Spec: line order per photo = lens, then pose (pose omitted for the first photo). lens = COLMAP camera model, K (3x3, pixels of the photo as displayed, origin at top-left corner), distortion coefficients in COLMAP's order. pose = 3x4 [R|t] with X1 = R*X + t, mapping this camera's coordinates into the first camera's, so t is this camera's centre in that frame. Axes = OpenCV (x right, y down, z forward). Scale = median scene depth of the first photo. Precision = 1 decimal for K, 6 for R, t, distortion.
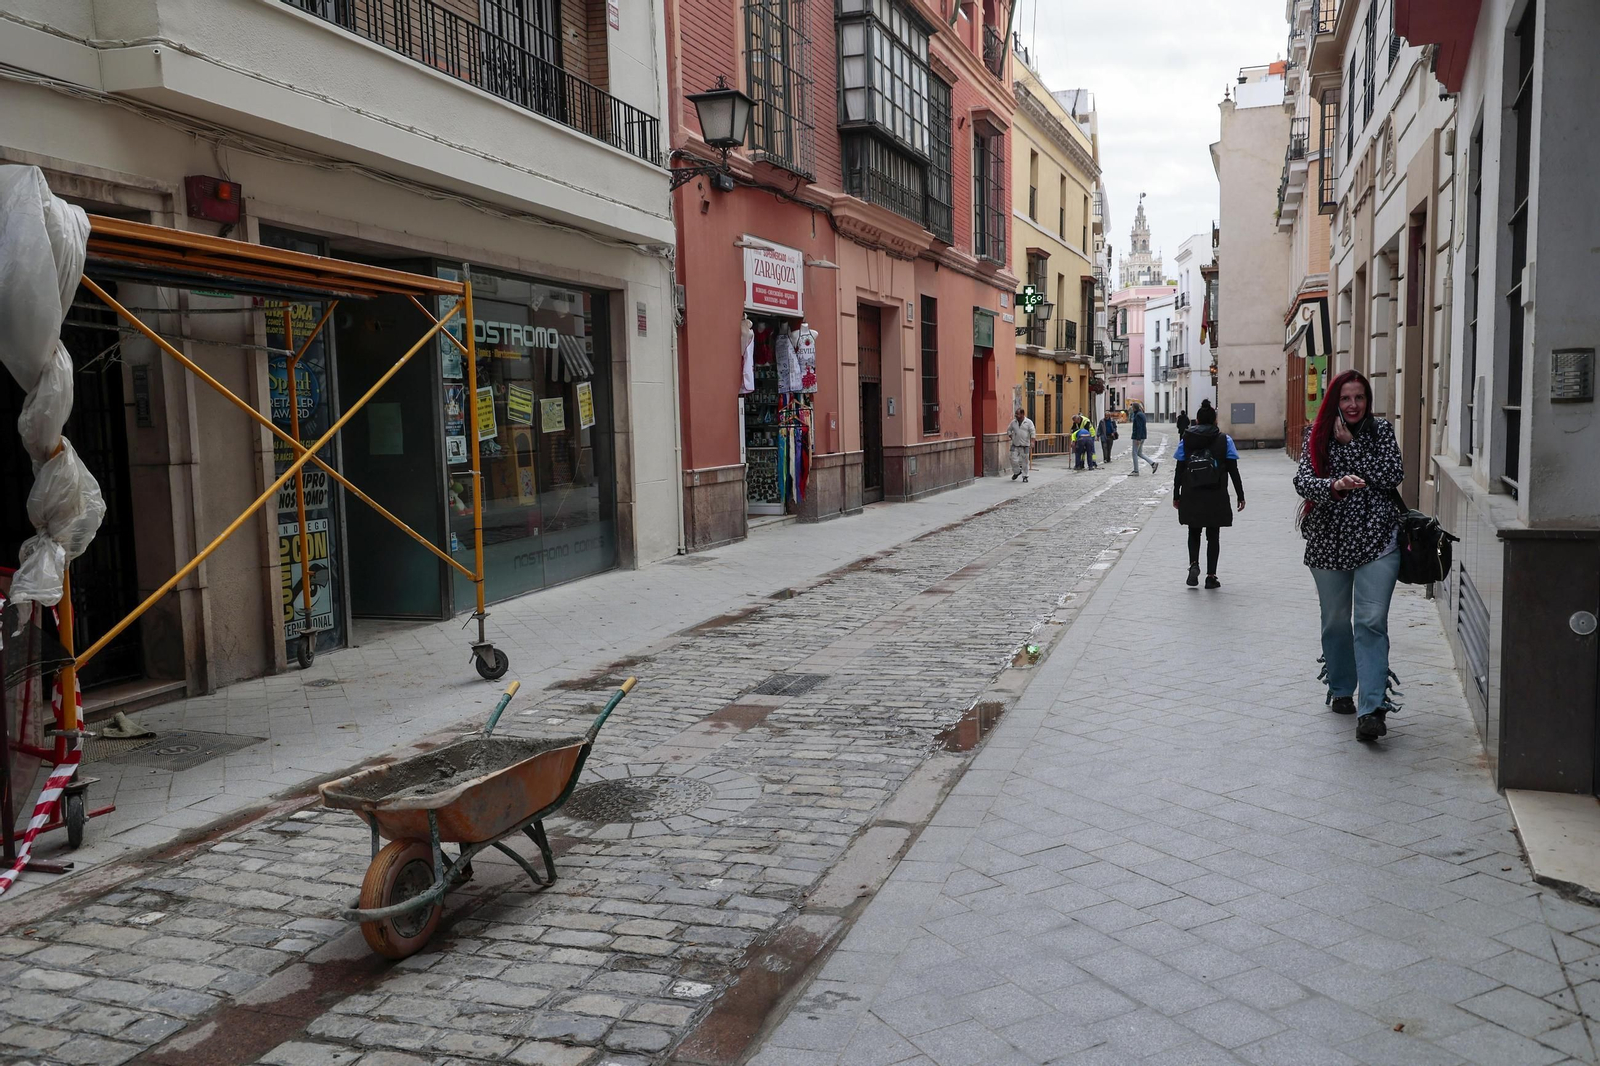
lens RADIAL K [[1326.0, 0, 791.8], [0, 1326.0, 533.4], [0, 0, 1]] dist [0.030323, 0.015428]
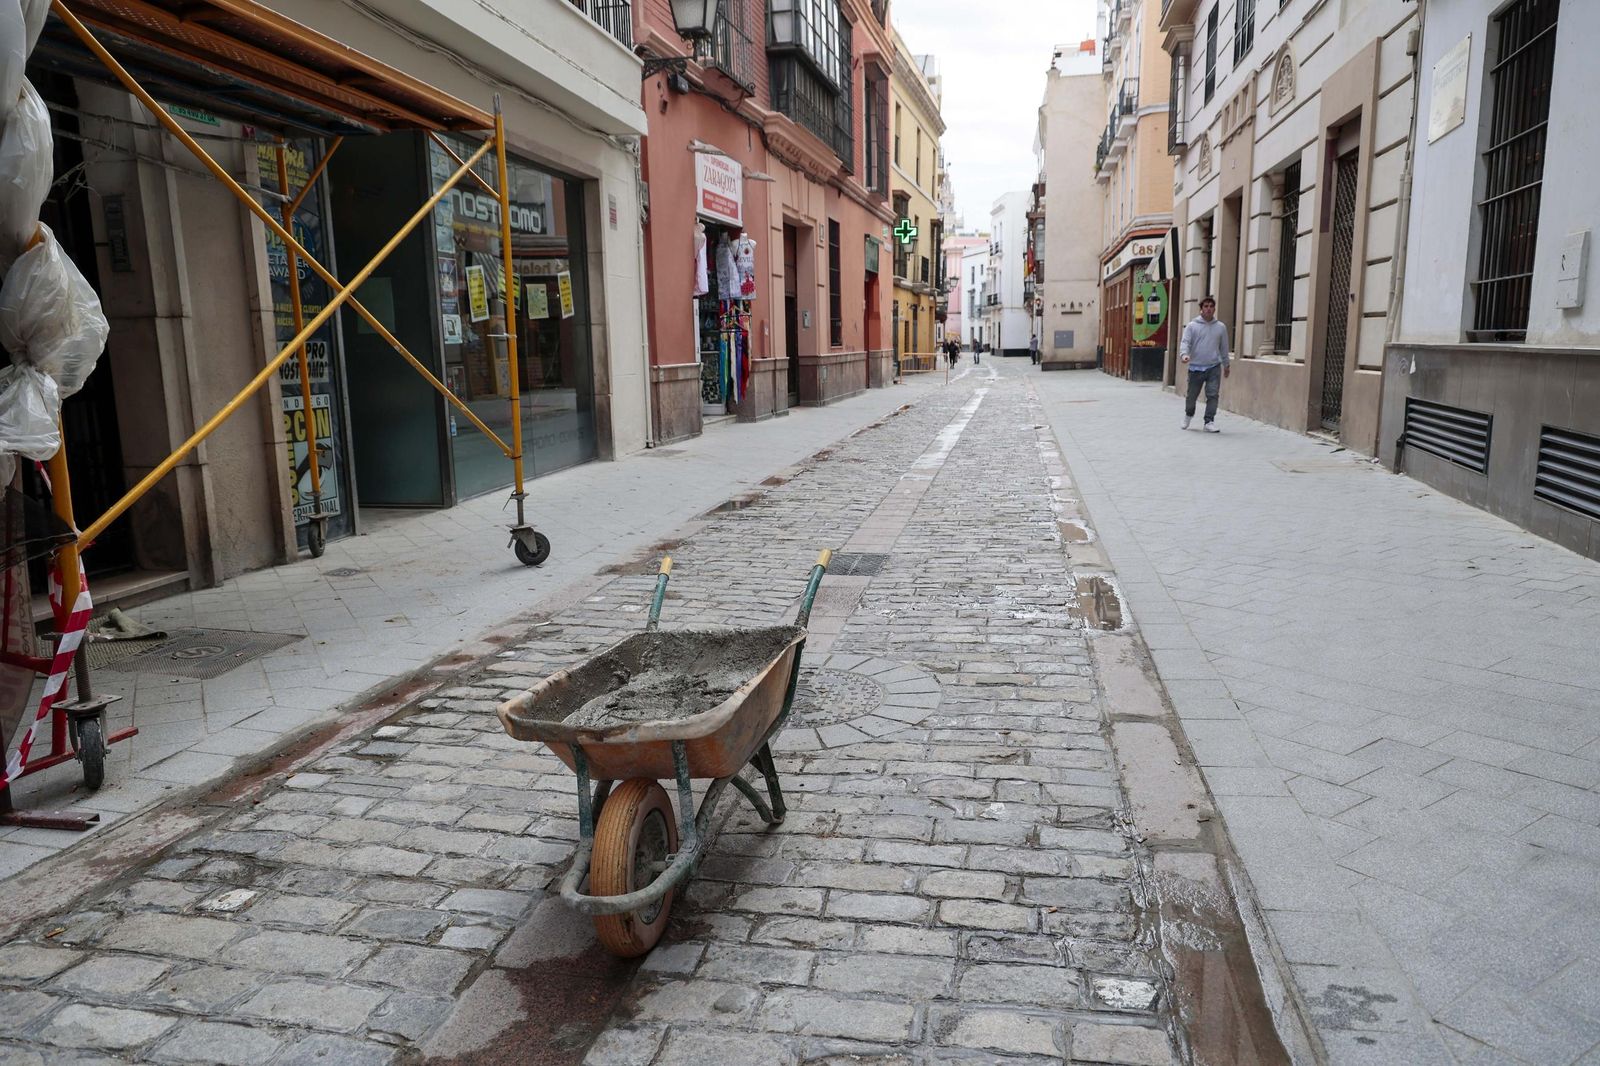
lens RADIAL K [[1127.0, 0, 814.0], [0, 1127.0, 534.6], [0, 0, 1]] dist [0.006099, 0.000481]
pose [[0.991982, -0.017337, 0.125182, -0.140418], [0.007472, 0.996858, 0.078851, 0.031163], [-0.126155, -0.077283, 0.988995, 0.223794]]
